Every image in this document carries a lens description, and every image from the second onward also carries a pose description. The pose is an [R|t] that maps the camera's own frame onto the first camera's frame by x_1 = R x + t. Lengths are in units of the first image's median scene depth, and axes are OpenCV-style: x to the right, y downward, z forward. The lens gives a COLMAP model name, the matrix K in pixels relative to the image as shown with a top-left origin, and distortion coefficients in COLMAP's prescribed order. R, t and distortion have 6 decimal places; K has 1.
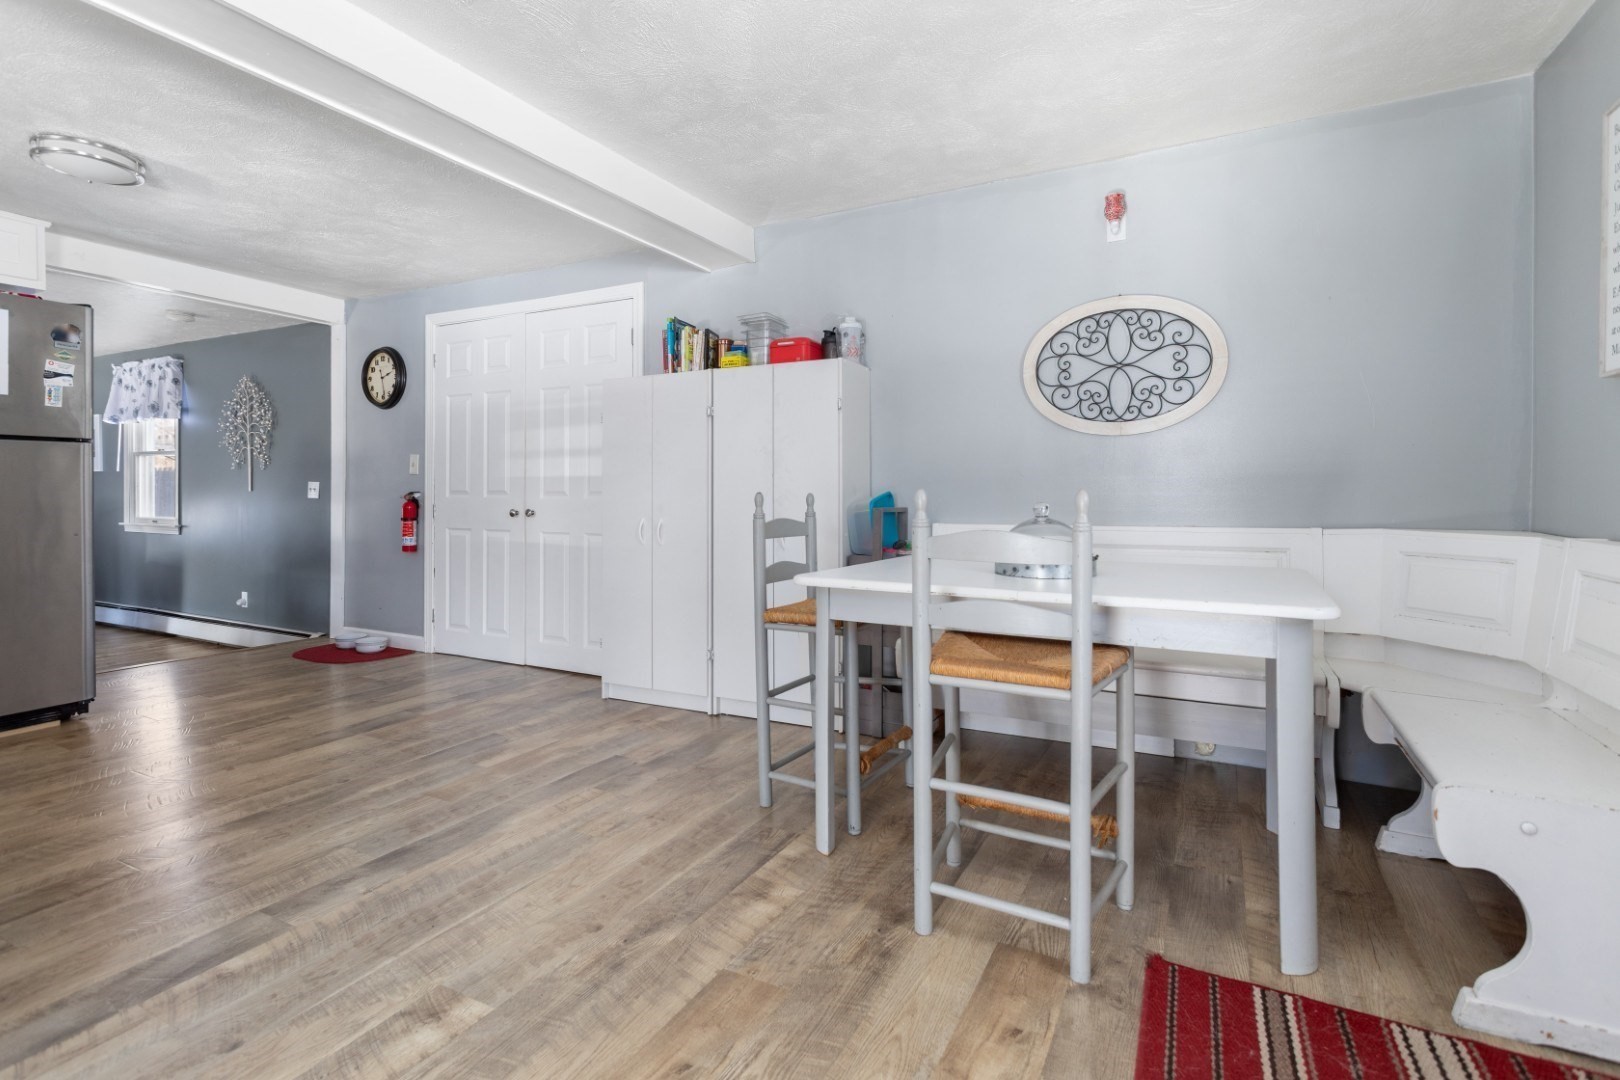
lens RADIAL K [[773.6, 0, 813.4], [0, 773.6, 502.9], [0, 0, 1]] dist [0.001929, 0.000758]
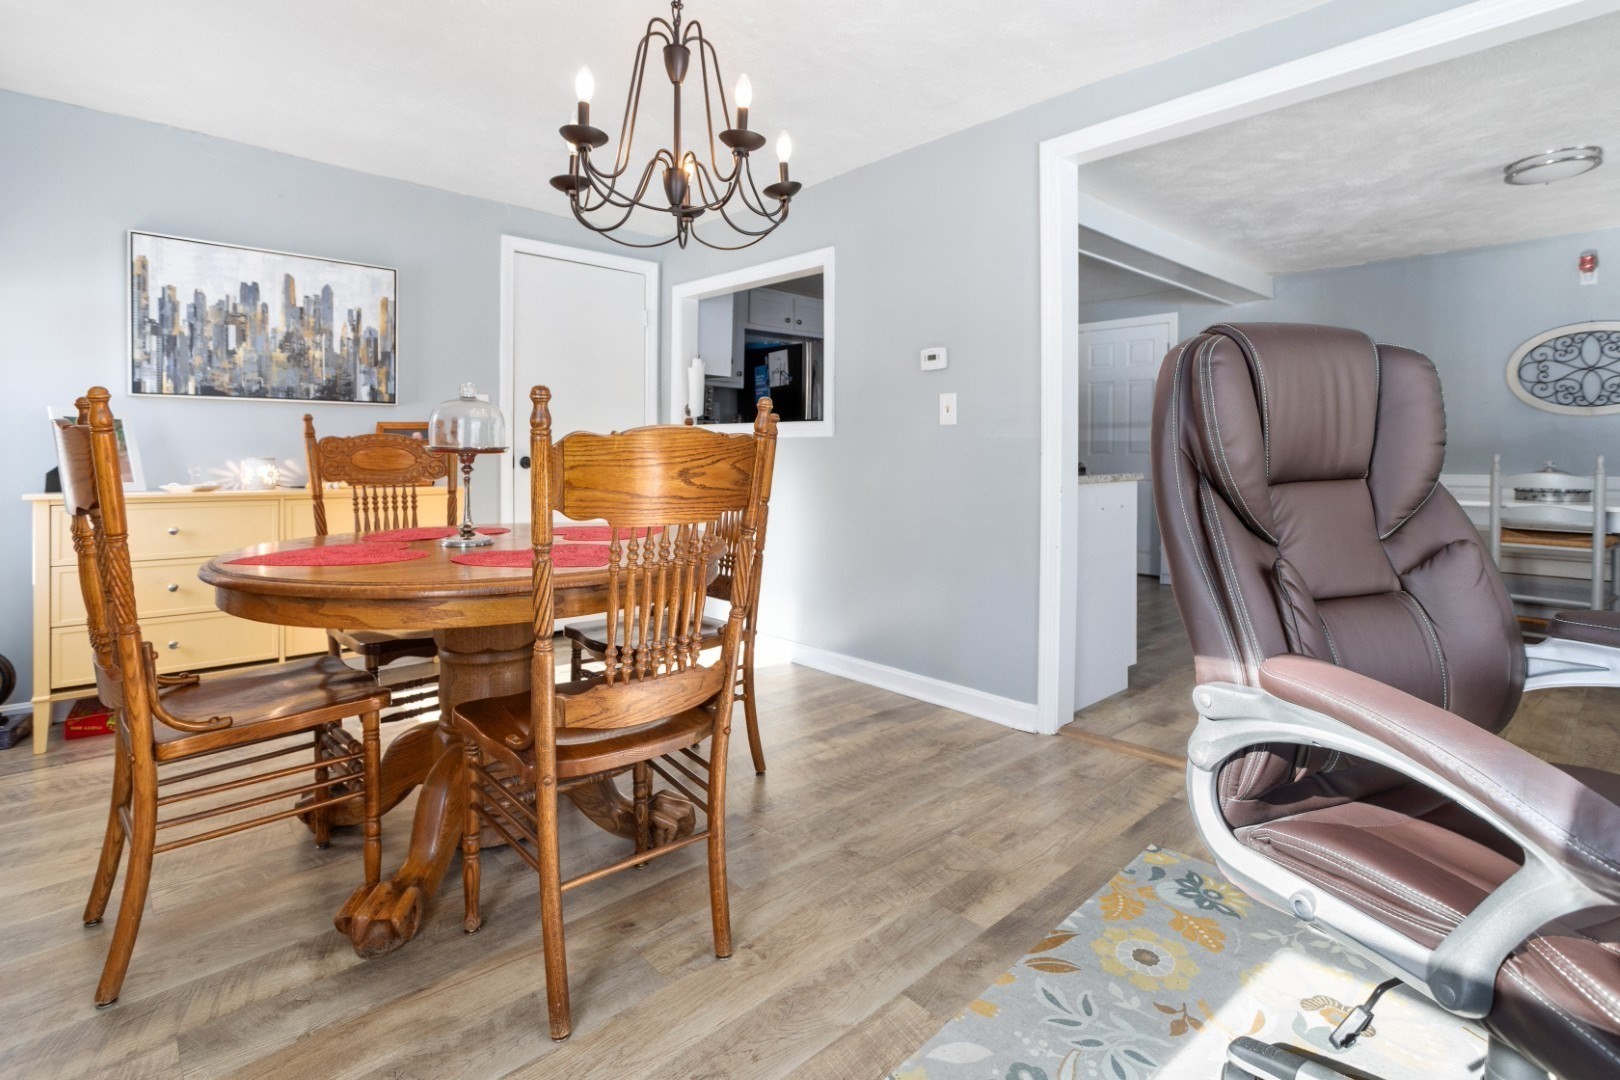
lens RADIAL K [[791.2, 0, 819.1], [0, 791.2, 461.1], [0, 0, 1]] dist [0.000509, 0.000501]
pose [[0.945712, 0.005382, -0.324962, -0.518136], [-0.004946, 0.999985, 0.002169, 0.004878], [0.324969, -0.000444, 0.945725, -0.931996]]
